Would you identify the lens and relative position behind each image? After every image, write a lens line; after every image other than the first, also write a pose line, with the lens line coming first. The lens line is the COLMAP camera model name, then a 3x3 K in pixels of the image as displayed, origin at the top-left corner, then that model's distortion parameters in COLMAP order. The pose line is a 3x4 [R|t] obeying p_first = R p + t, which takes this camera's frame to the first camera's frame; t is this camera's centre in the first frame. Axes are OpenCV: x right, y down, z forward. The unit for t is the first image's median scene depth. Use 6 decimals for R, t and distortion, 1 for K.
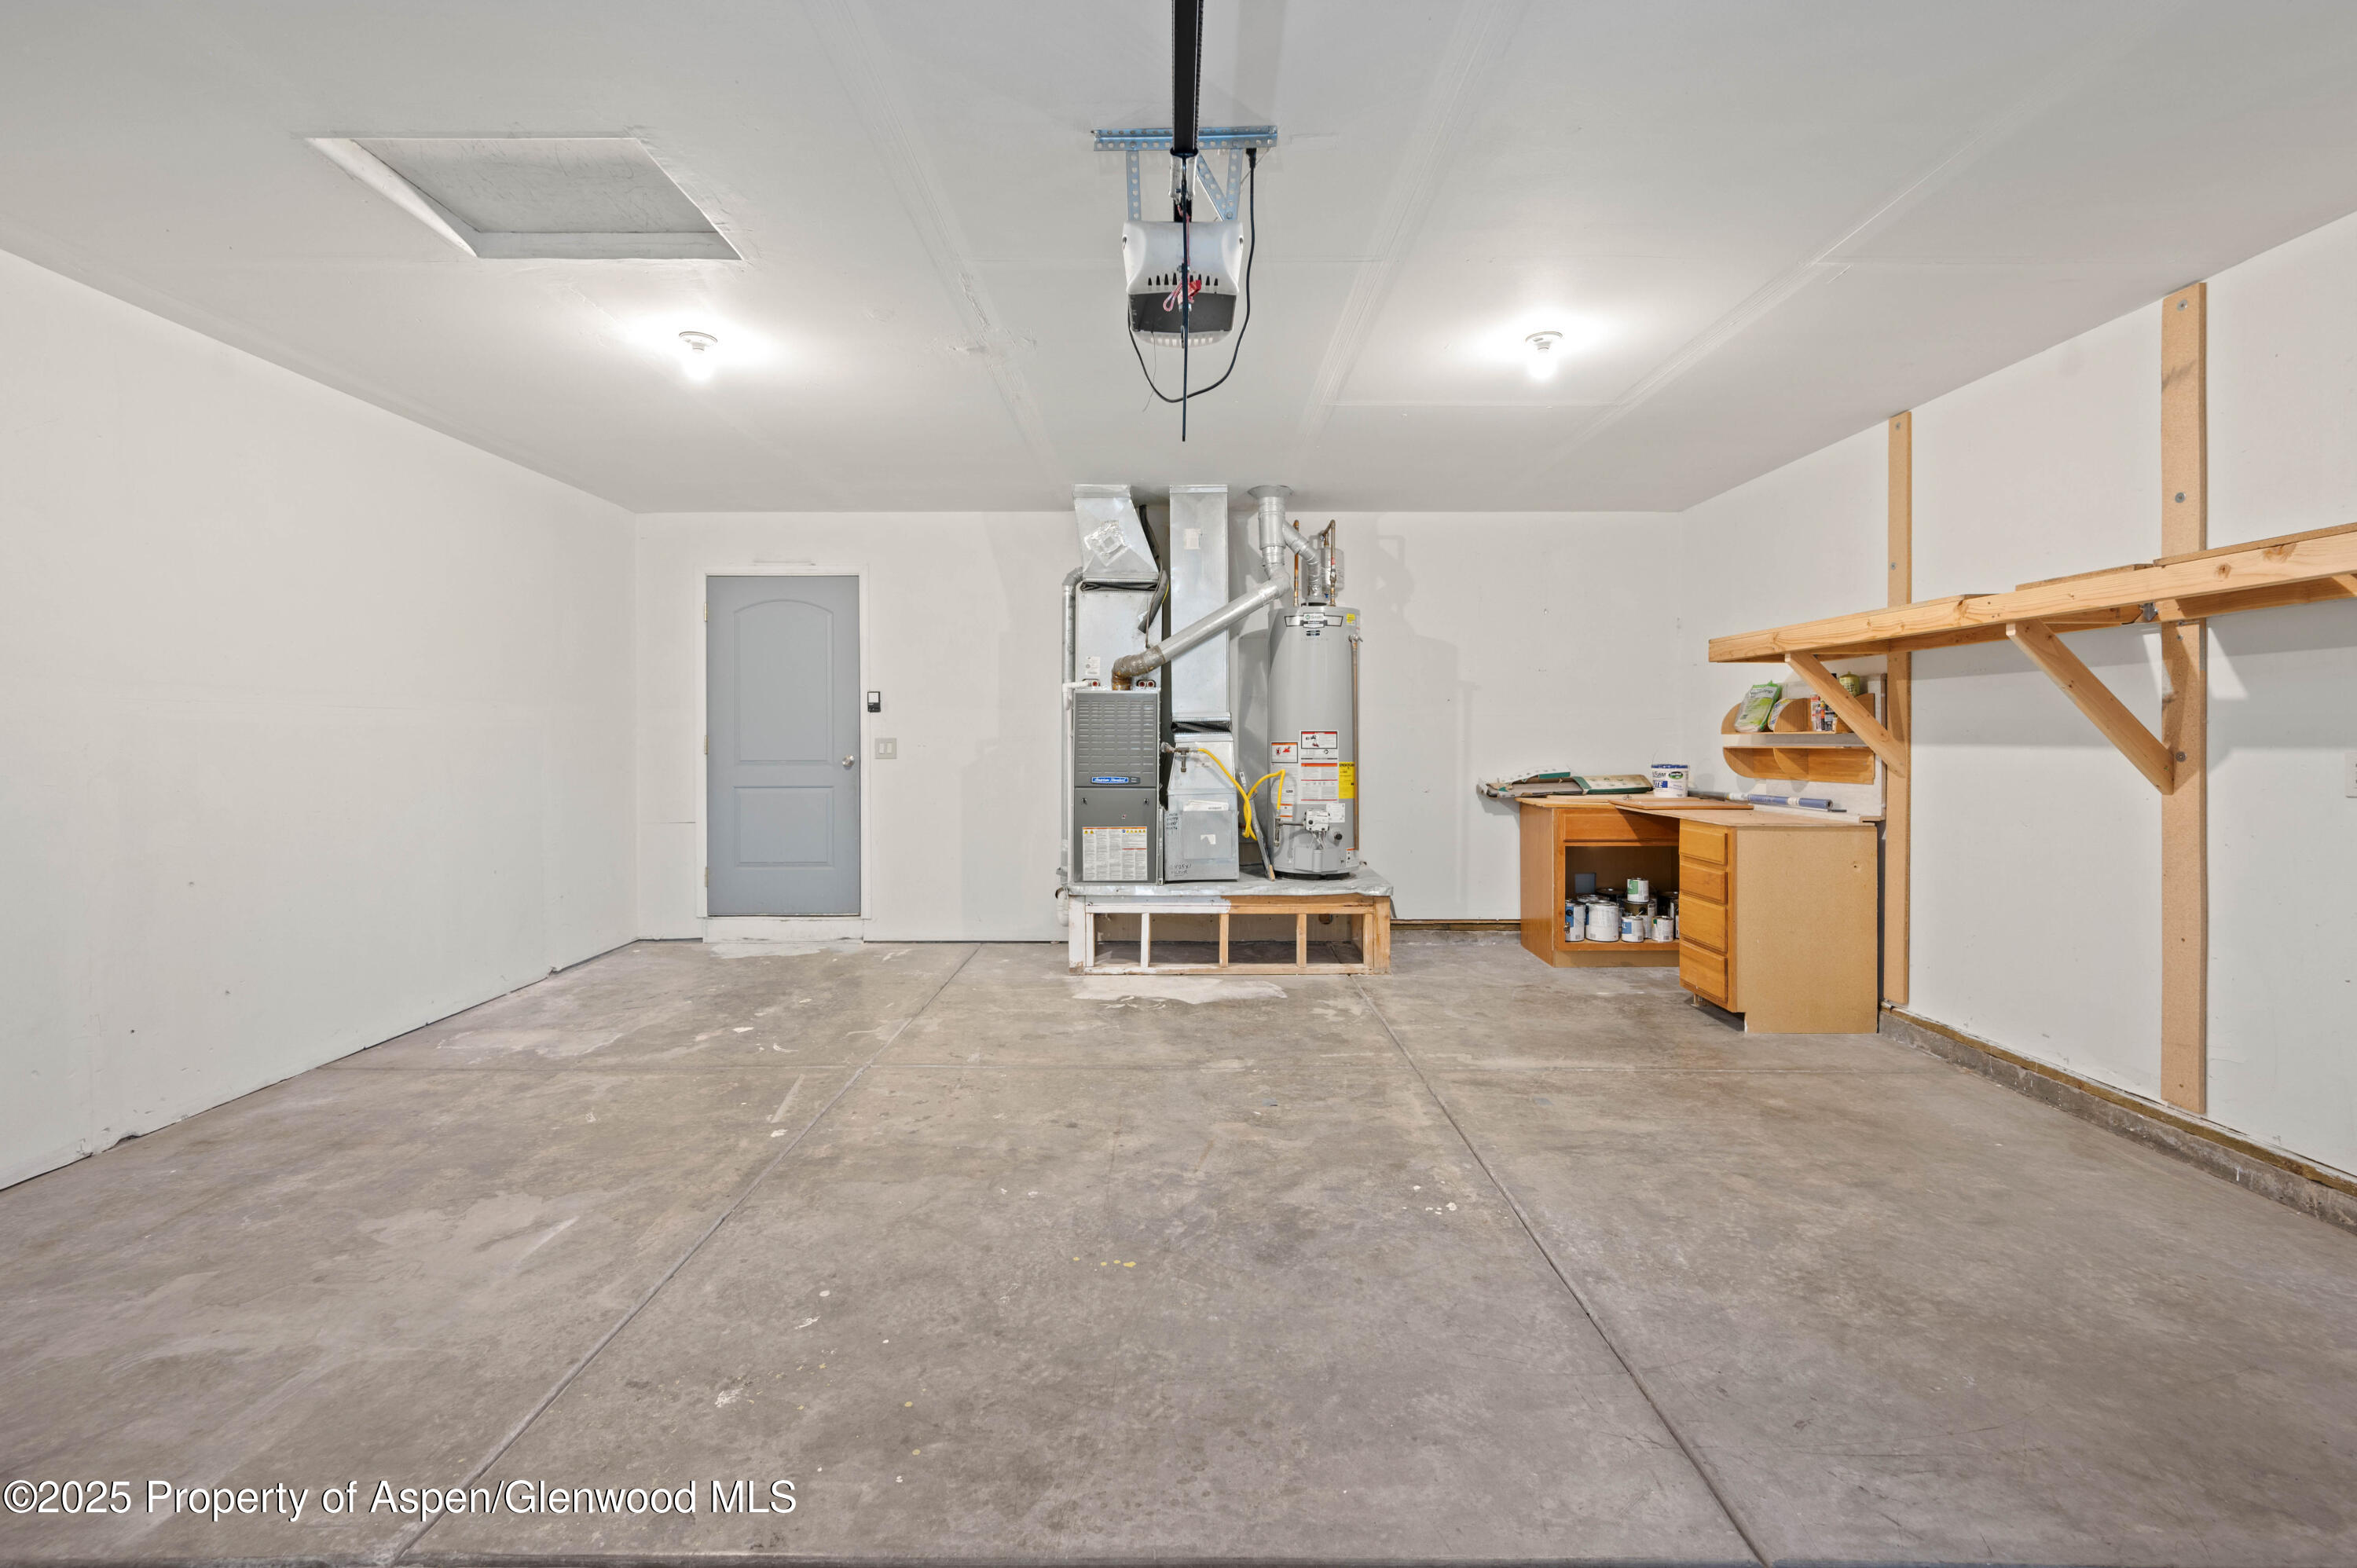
lens RADIAL K [[986.7, 0, 1184.8], [0, 986.7, 756.6], [0, 0, 1]] dist [0.000249, -0.000002]
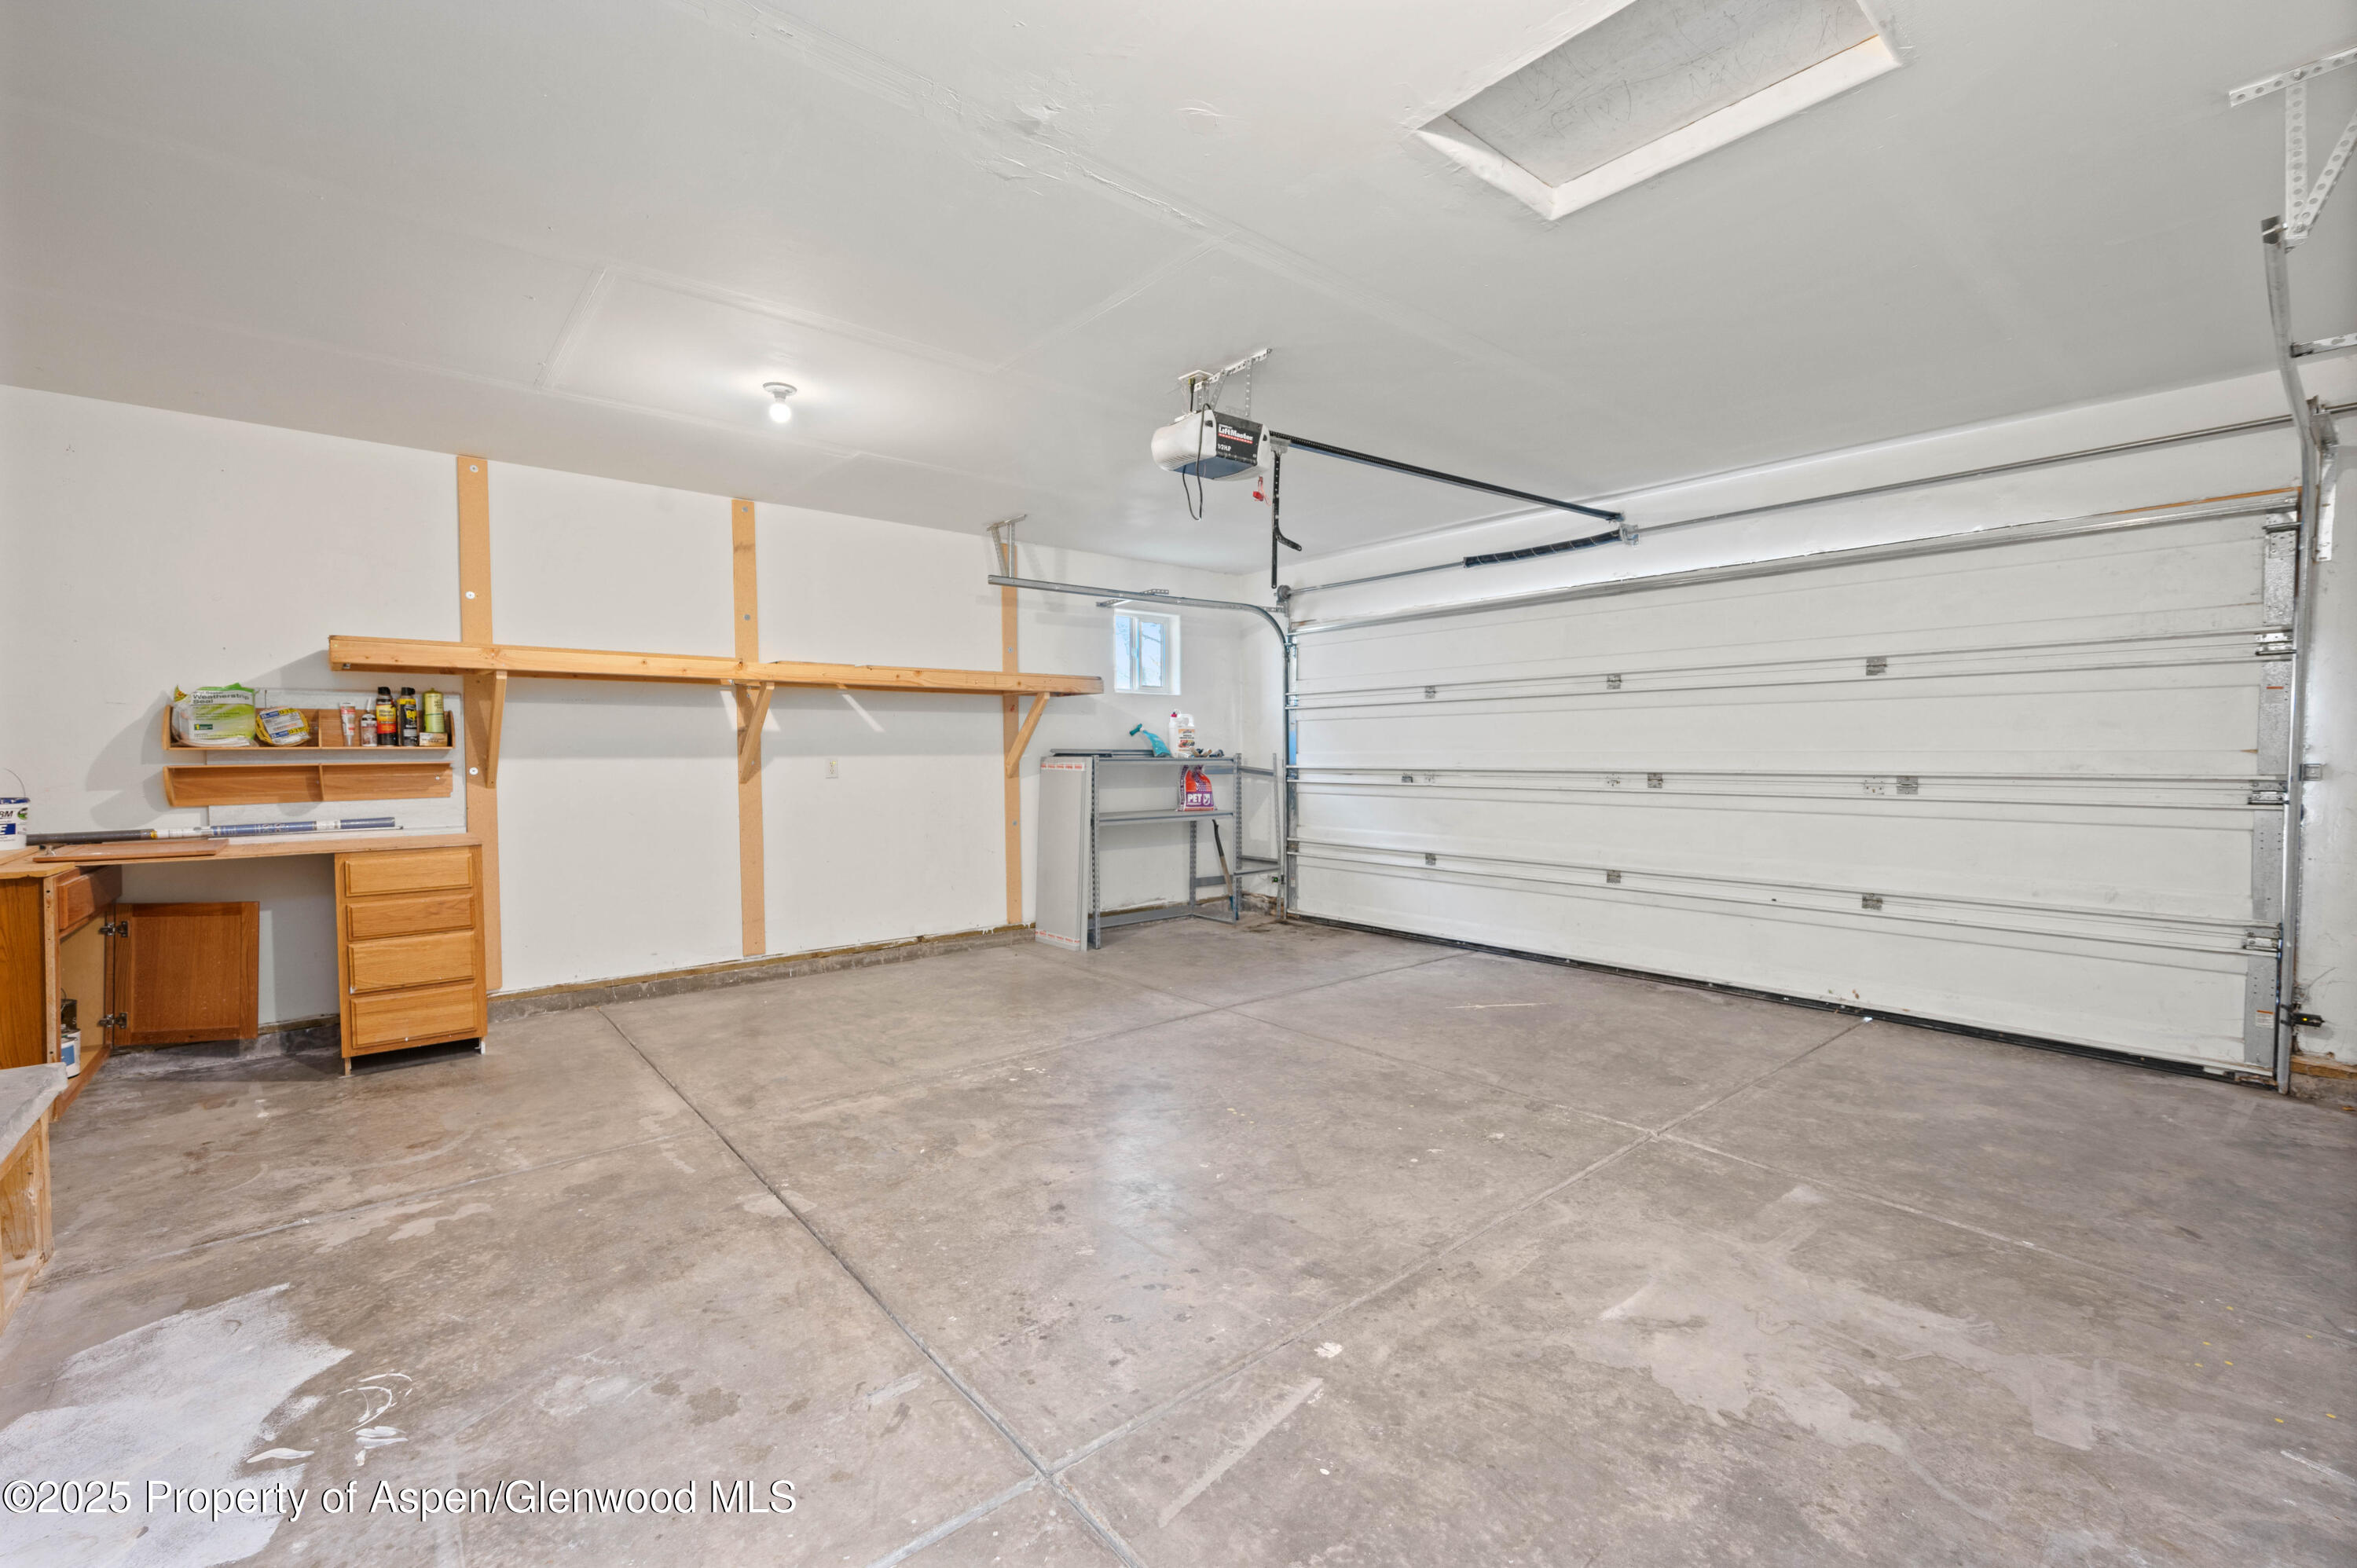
lens RADIAL K [[986.7, 0, 1184.8], [0, 986.7, 756.6], [0, 0, 1]] dist [0.000249, -0.000002]
pose [[-0.634796, -0.003173, 0.772673, -0.917060], [0.019687, 0.999600, 0.020280, -0.029626], [-0.772429, 0.028085, -0.634480, 1.584485]]
